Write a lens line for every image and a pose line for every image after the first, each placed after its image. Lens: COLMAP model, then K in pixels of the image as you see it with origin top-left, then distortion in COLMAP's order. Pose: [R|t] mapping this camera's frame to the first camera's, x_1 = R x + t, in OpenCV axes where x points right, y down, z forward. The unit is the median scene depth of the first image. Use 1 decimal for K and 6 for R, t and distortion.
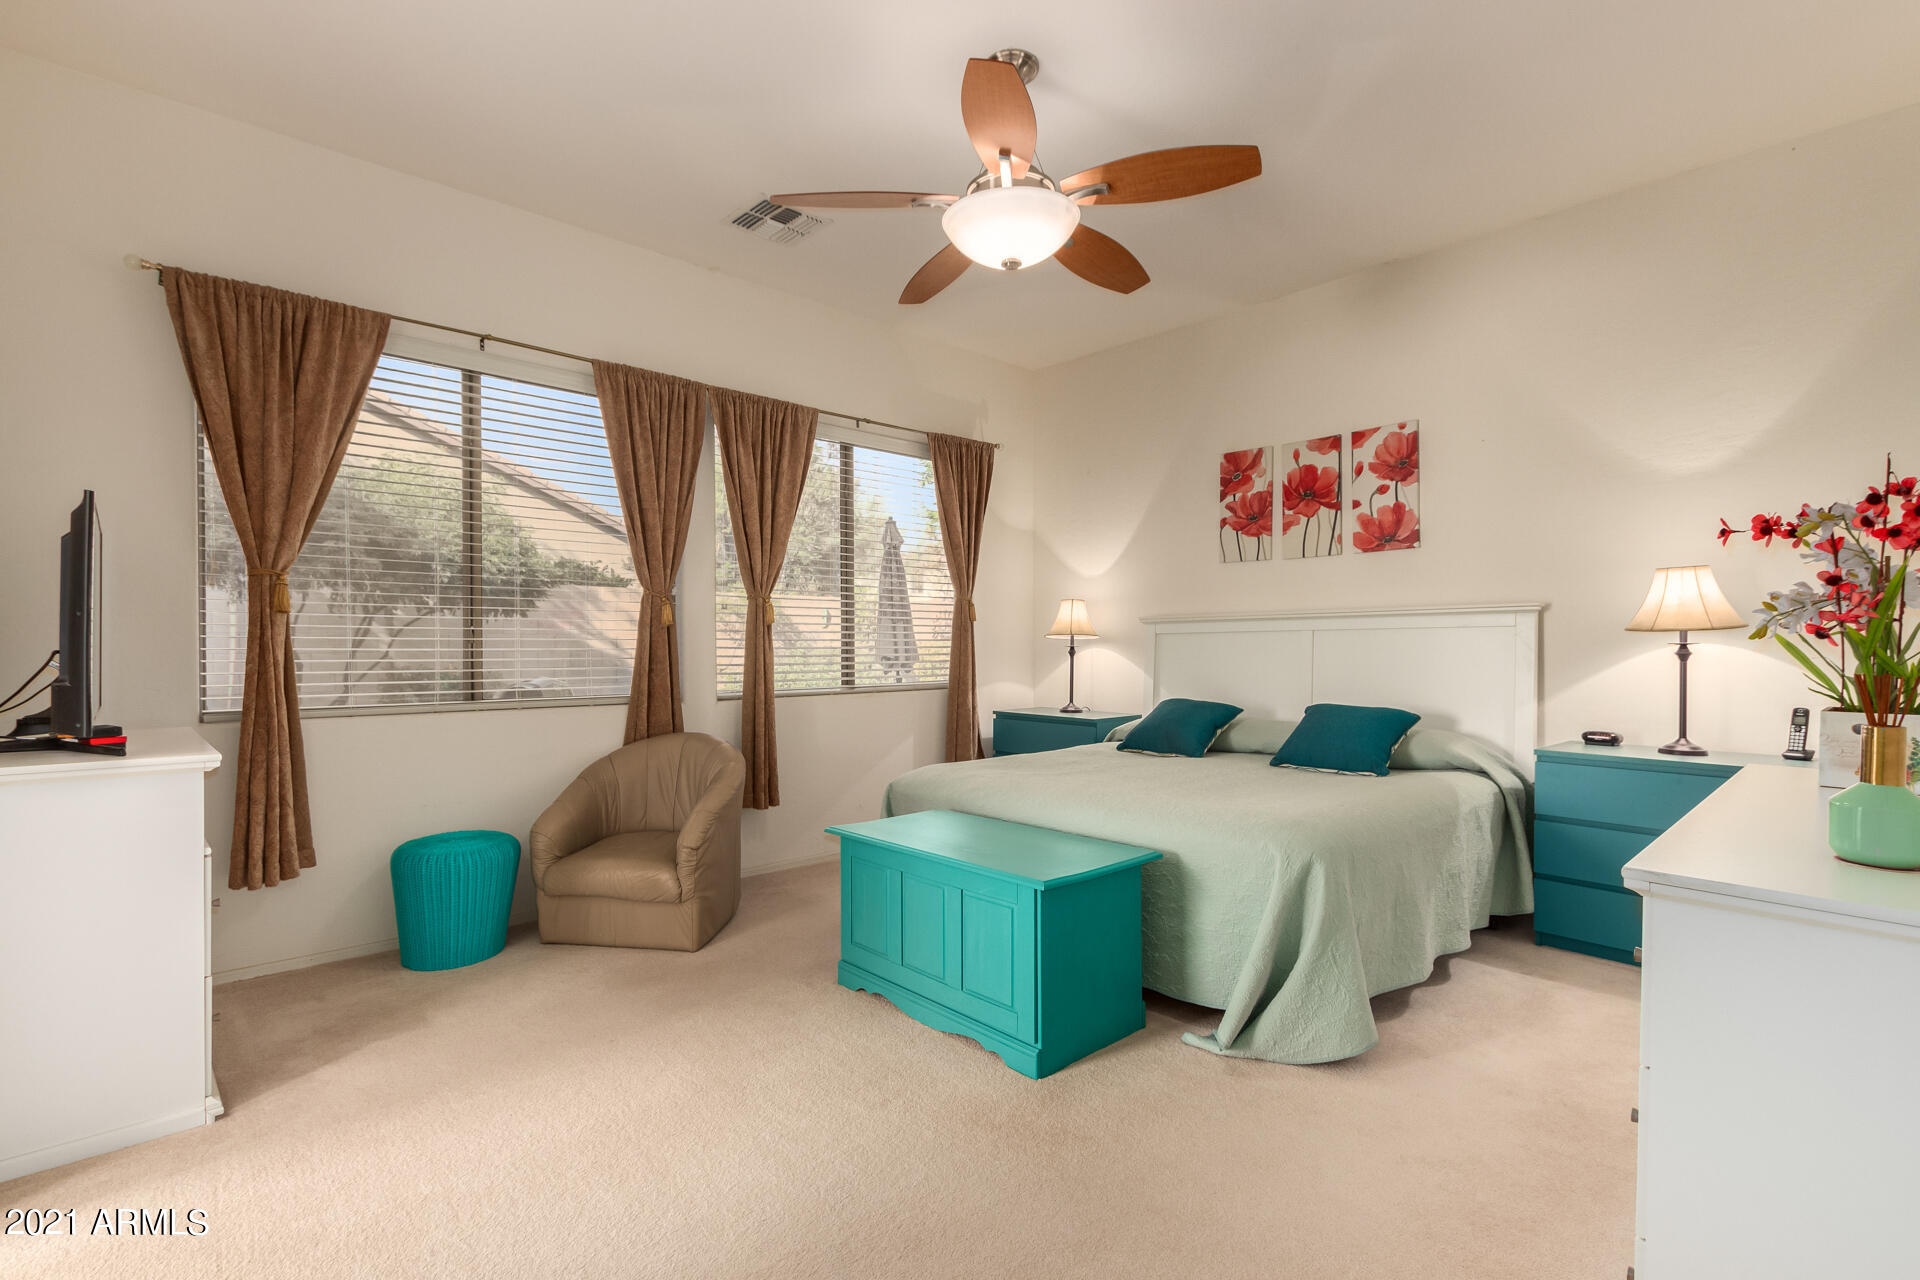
lens RADIAL K [[879.5, 0, 952.5], [0, 879.5, 638.5], [0, 0, 1]] dist [0.004689, 0.000246]
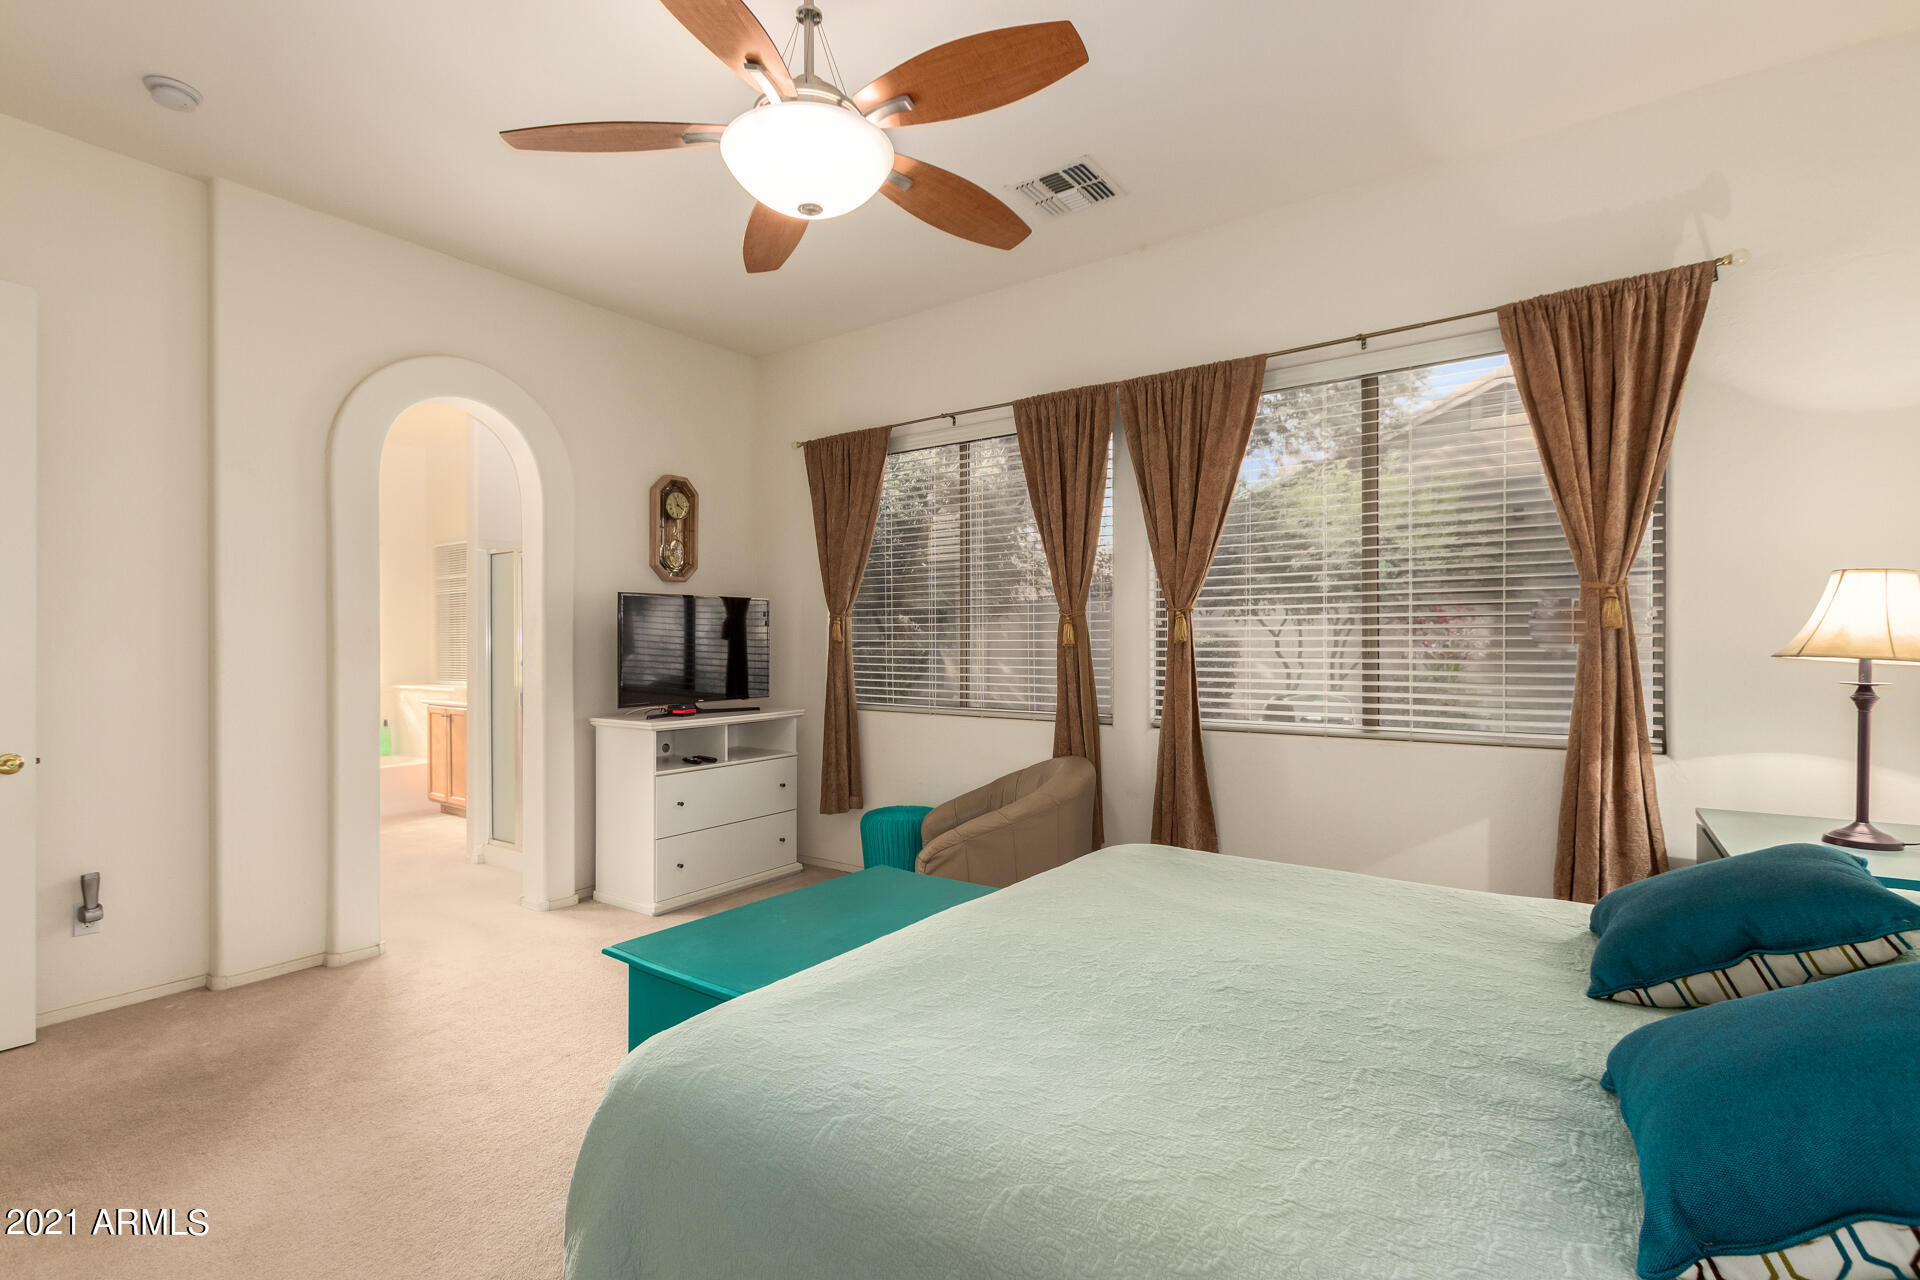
lens RADIAL K [[879.5, 0, 952.5], [0, 879.5, 638.5], [0, 0, 1]] dist [0.004689, 0.000246]
pose [[0.202055, -0.005470, -0.979359, 0.554003], [0.009319, 0.999950, -0.003662, -0.018679], [0.979330, -0.008387, 0.202096, 0.612822]]
